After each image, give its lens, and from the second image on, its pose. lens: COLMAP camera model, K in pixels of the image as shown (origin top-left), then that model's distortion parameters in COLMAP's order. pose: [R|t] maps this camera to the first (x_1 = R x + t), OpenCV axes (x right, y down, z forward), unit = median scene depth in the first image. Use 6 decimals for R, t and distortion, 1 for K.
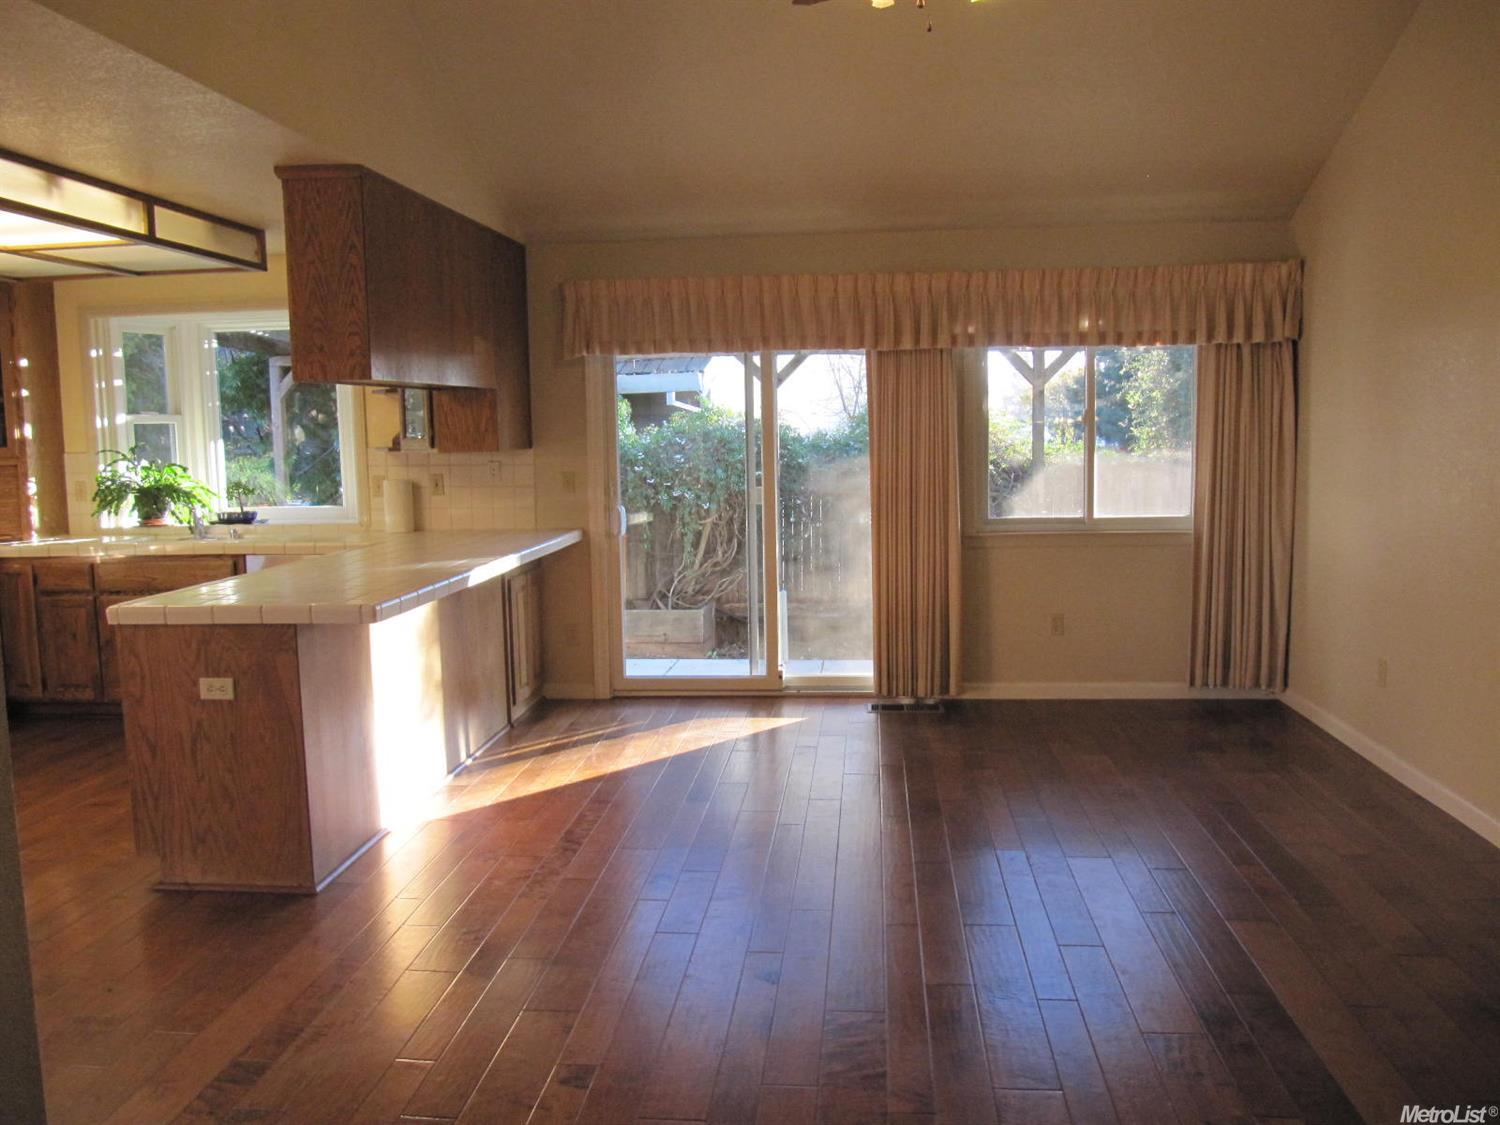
lens RADIAL K [[1221.3, 0, 750.0], [0, 1221.3, 562.5], [0, 0, 1]] dist [-0.058206, 0.012788]
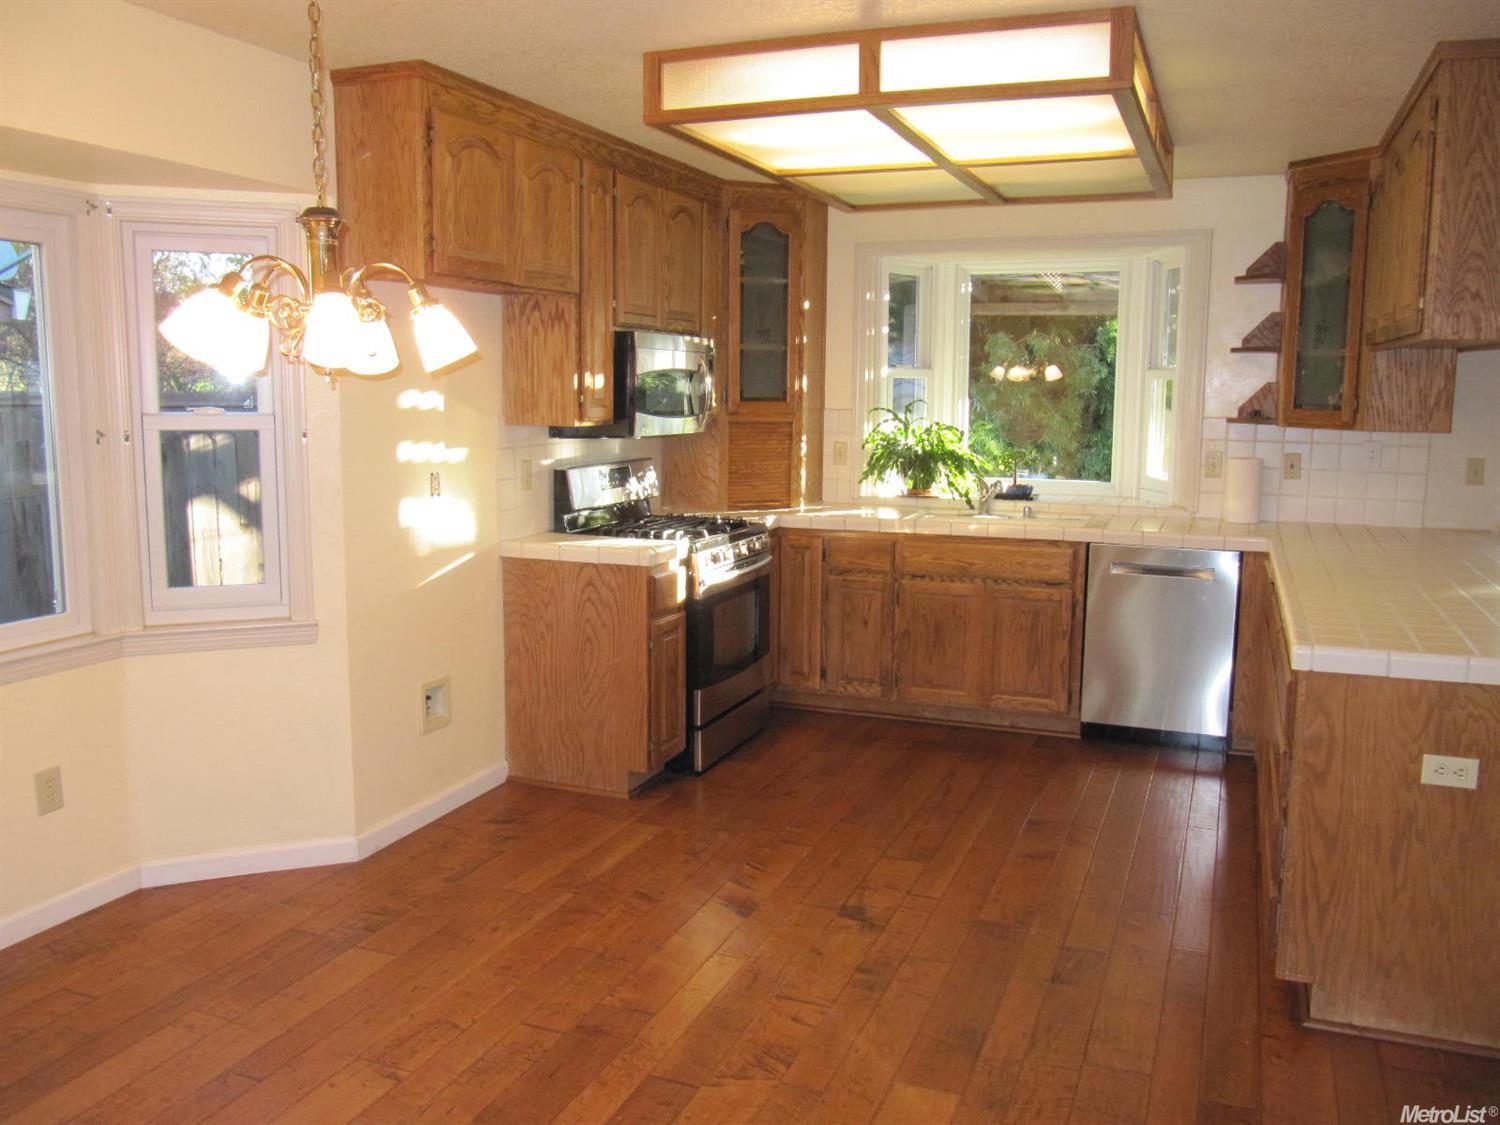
lens RADIAL K [[1221.3, 0, 750.0], [0, 1221.3, 562.5], [0, 0, 1]] dist [-0.058206, 0.012788]
pose [[0.959775, 0.064898, -0.273168, -0.406075], [-0.054746, 0.997502, 0.044630, -0.017115], [0.275382, -0.027880, 0.960930, 0.130754]]
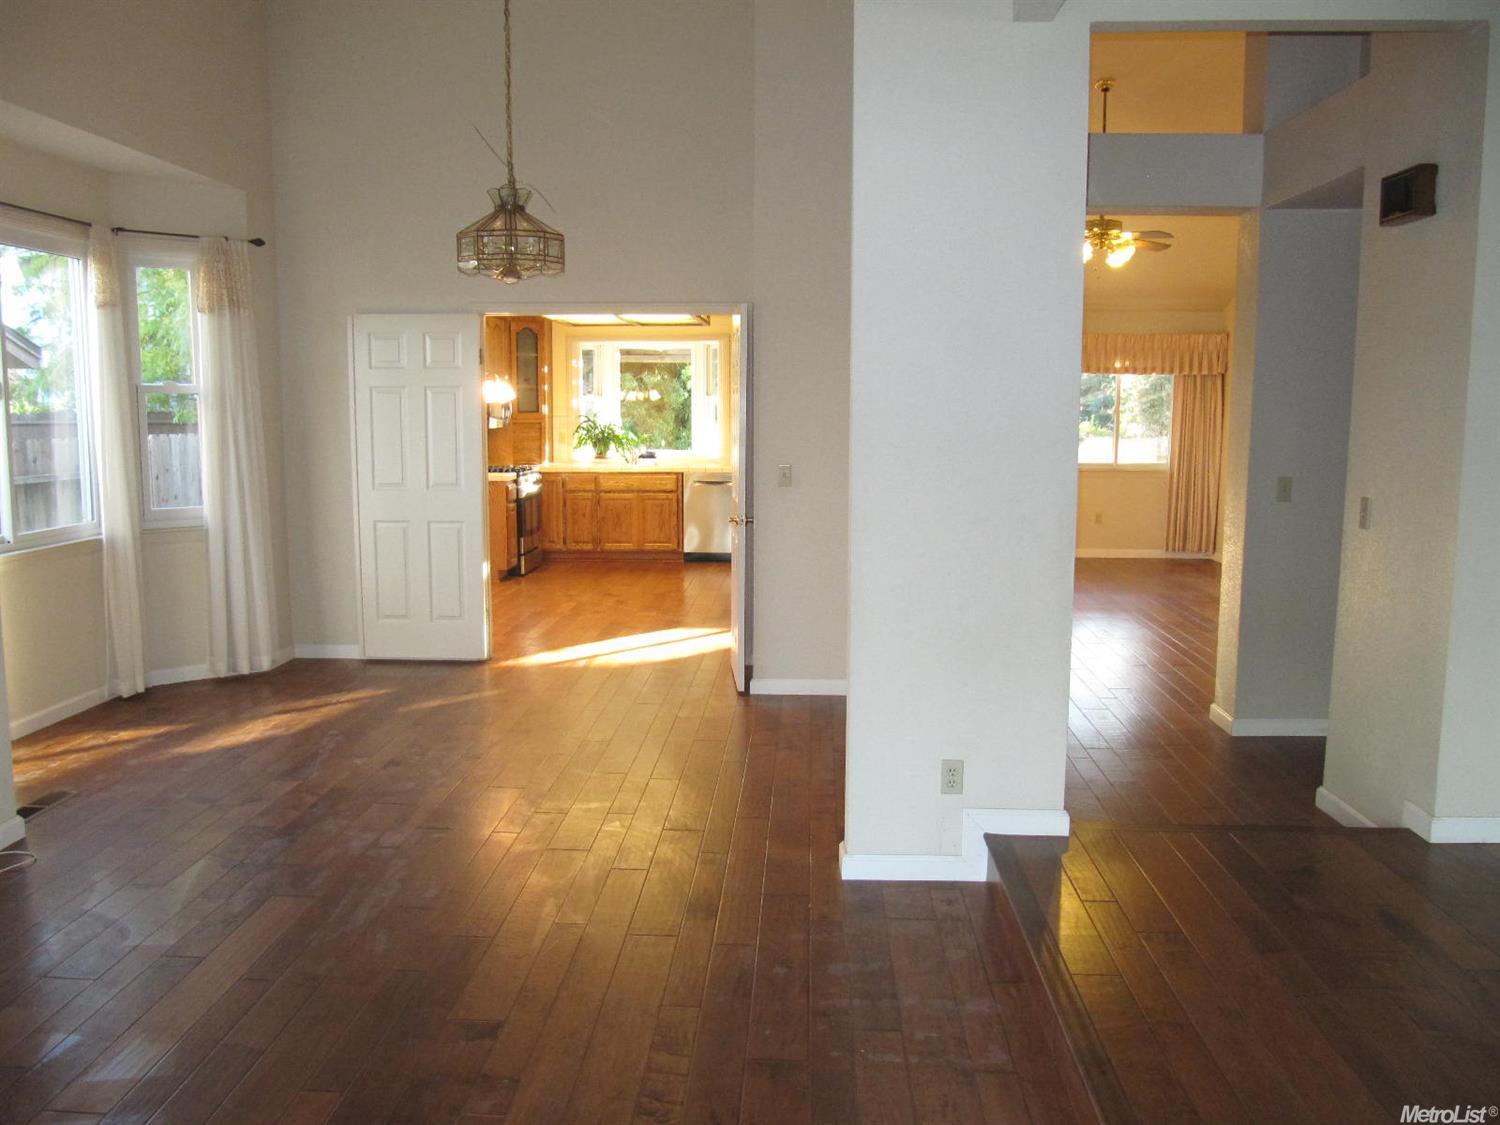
lens RADIAL K [[1221.3, 0, 750.0], [0, 1221.3, 562.5], [0, 0, 1]] dist [-0.058206, 0.012788]
pose [[0.998605, 0.014672, 0.050729, -0.401914], [-0.015719, 0.999670, 0.020306, 0.092736], [-0.050415, -0.021076, 0.998506, -0.909382]]
